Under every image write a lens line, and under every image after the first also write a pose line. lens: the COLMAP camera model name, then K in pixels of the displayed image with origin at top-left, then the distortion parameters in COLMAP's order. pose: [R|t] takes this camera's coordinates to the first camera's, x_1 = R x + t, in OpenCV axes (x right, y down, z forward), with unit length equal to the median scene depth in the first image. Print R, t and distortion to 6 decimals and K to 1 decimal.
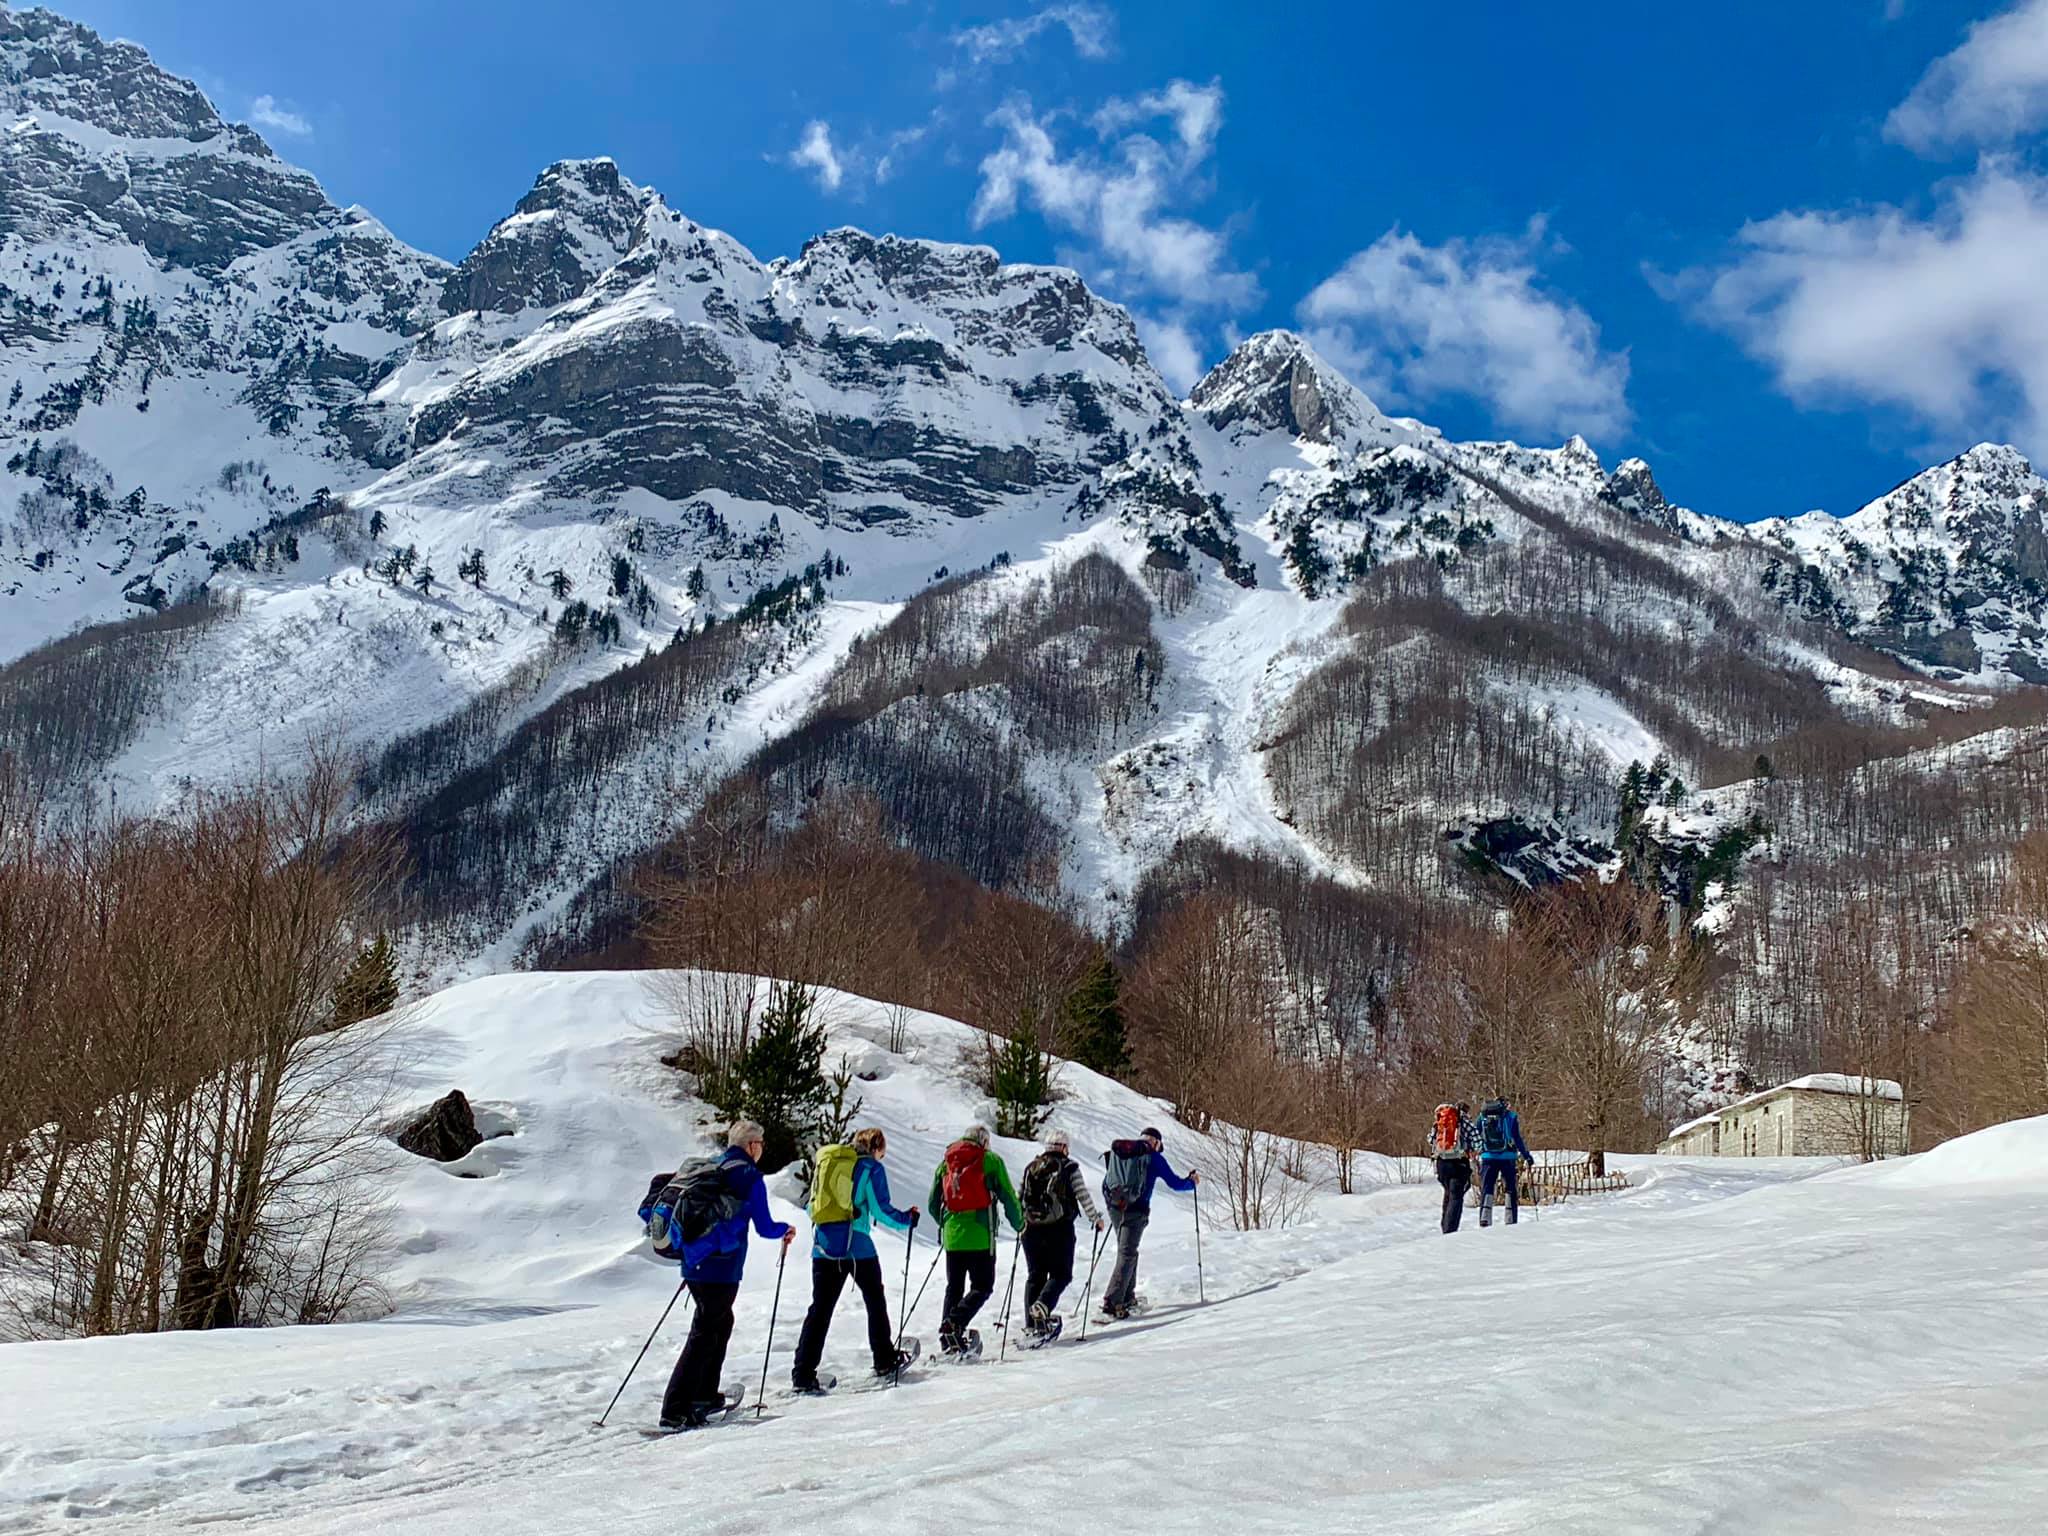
lens RADIAL K [[2040.7, 0, 1024.0], [0, 2040.7, 768.0], [0, 0, 1]] dist [0.144216, -0.400685]
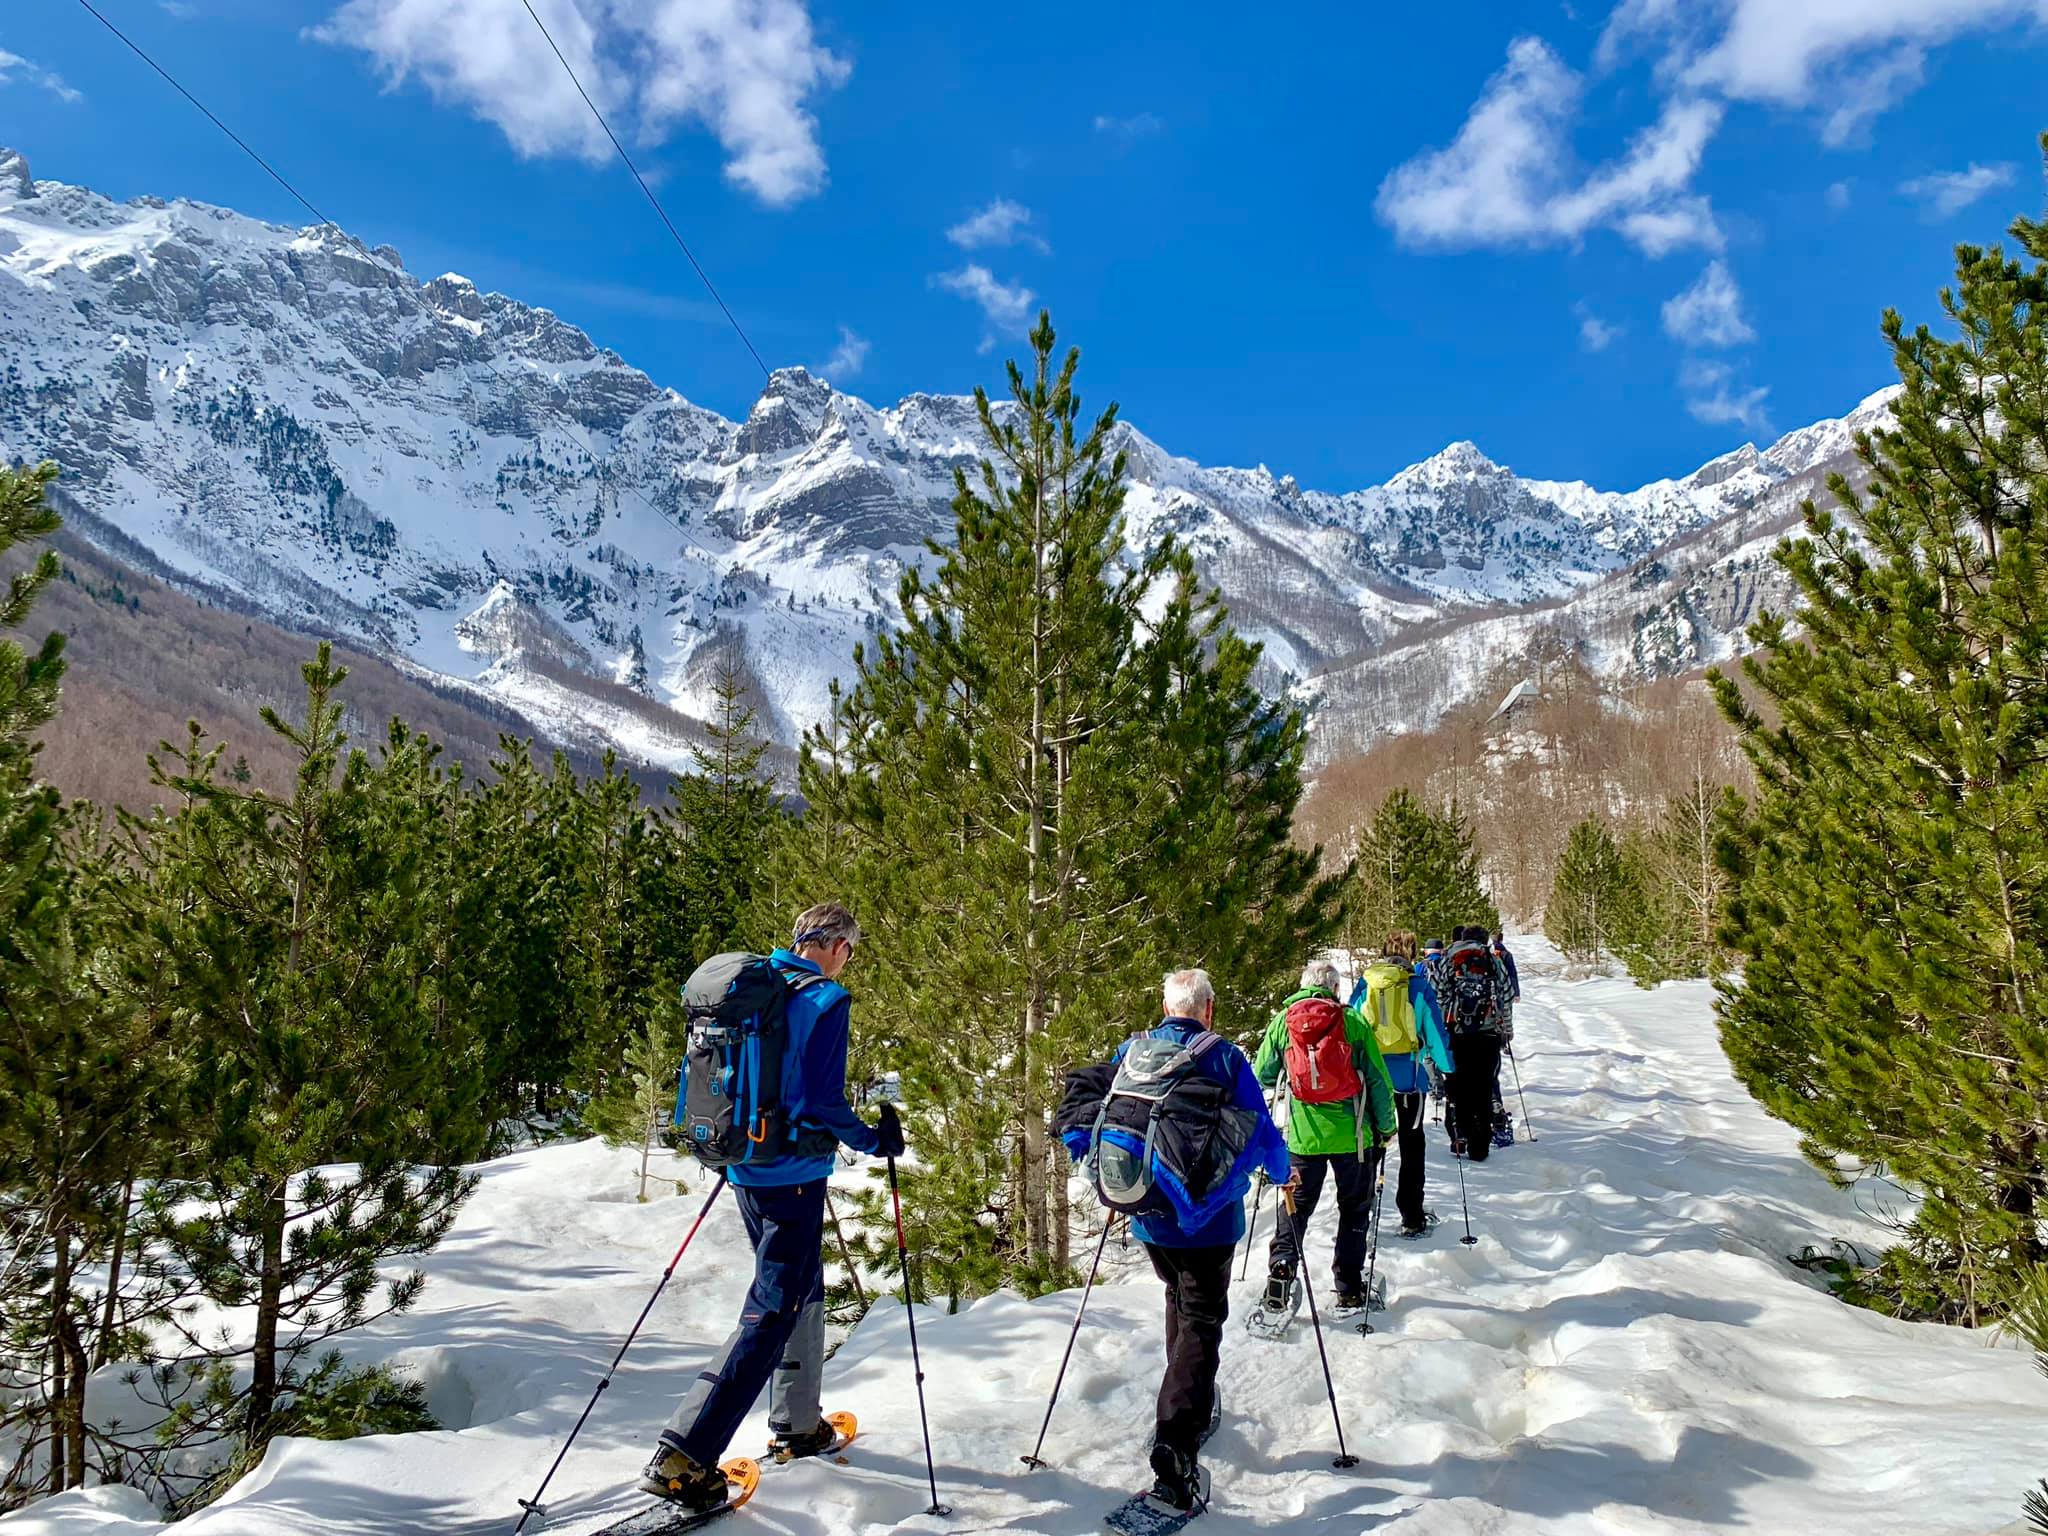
lens RADIAL K [[1529.8, 0, 1018.3], [0, 1529.8, 772.3], [0, 0, 1]] dist [0.048958, -0.078296]
pose [[0.992686, -0.078834, 0.091431, -0.170340], [0.064158, 0.986045, 0.153617, -0.124681], [-0.102266, -0.146627, 0.983891, -0.654842]]
